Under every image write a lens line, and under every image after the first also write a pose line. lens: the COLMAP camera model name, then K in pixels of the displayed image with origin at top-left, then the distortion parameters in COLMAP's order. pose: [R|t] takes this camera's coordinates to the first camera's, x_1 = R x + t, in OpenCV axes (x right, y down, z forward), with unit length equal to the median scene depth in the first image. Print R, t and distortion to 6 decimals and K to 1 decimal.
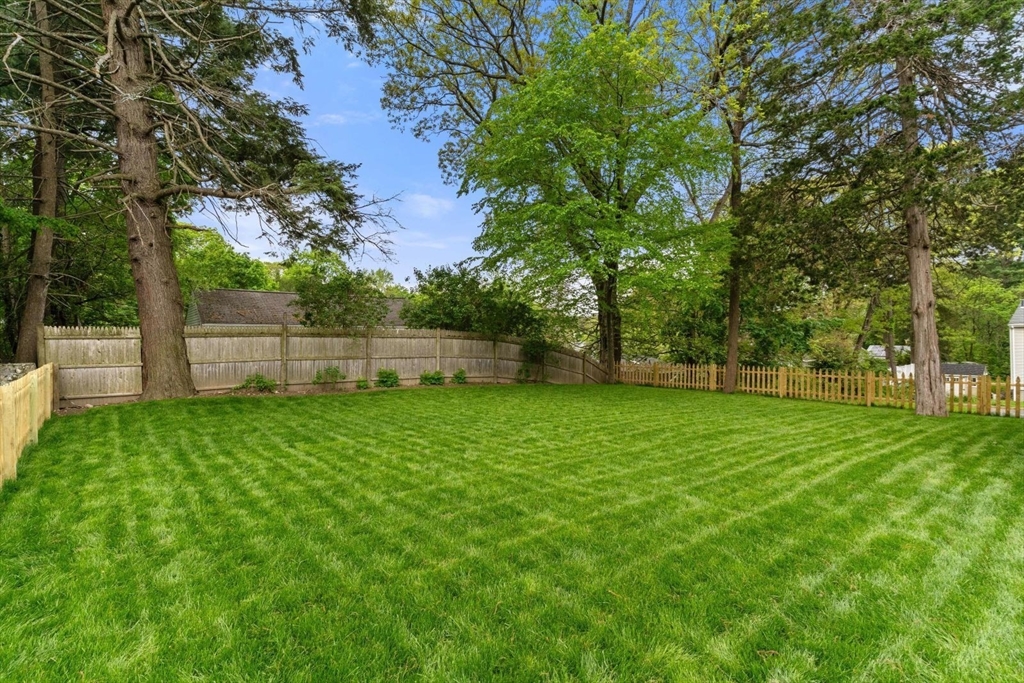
lens RADIAL K [[491.1, 0, 509.6], [0, 491.1, 340.9], [0, 0, 1]] dist [0.001951, -0.001159]
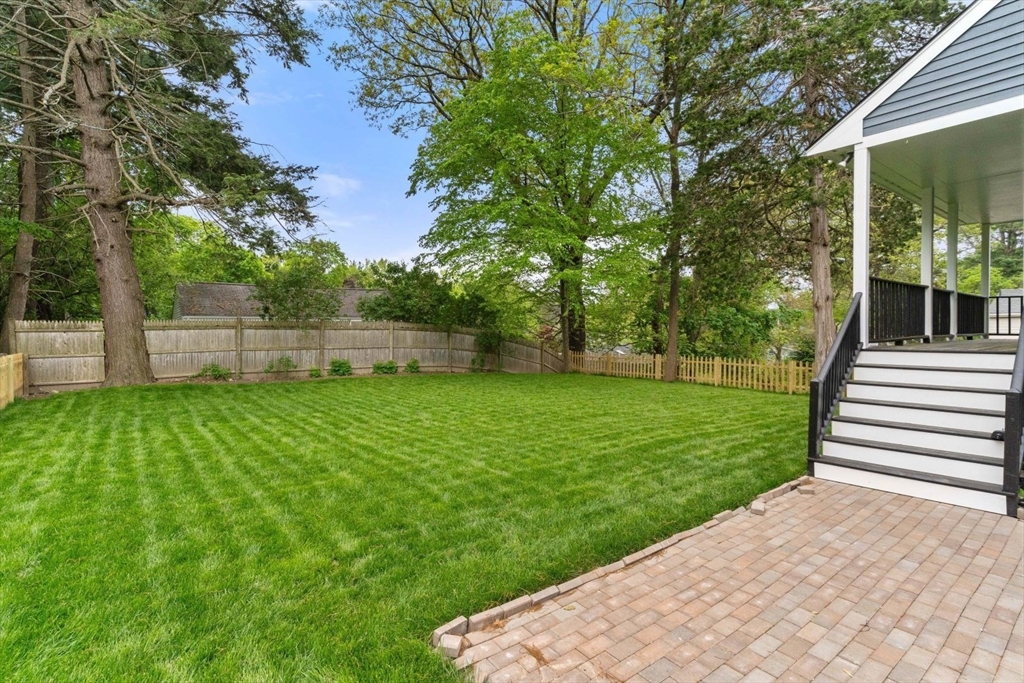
lens RADIAL K [[496.8, 0, 508.0], [0, 496.8, 332.7], [0, 0, 1]] dist [-0.001552, -0.000391]
pose [[0.999757, -0.001361, -0.022021, 0.142320], [0.001451, 0.999991, 0.004050, -0.003512], [0.022016, -0.004080, 0.999749, -0.074778]]
